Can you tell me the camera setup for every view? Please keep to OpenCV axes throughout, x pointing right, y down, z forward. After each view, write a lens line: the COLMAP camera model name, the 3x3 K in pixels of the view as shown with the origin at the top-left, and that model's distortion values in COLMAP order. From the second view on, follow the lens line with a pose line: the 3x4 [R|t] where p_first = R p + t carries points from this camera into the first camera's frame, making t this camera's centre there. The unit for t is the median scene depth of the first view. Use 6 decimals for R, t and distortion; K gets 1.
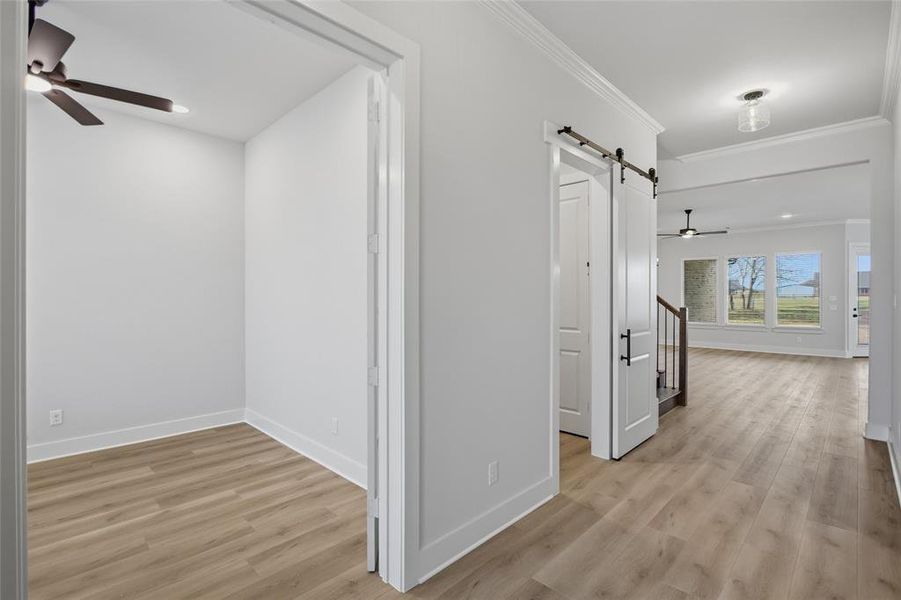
lens RADIAL K [[418.8, 0, 443.1], [0, 418.8, 298.9], [0, 0, 1]] dist [-0.016242, -0.001047]
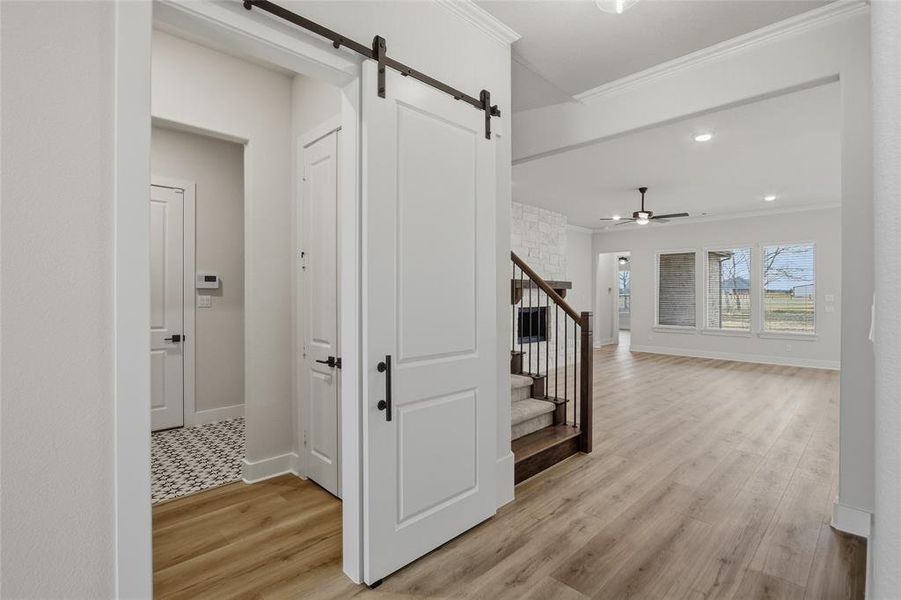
lens RADIAL K [[418.8, 0, 457.7], [0, 418.8, 295.7], [0, 0, 1]] dist [-0.016242, -0.001047]
pose [[0.999972, 0.000305, -0.007460, 0.365439], [-0.000339, 0.999990, -0.004533, -0.003135], [0.007459, 0.004535, 0.999962, 0.295194]]
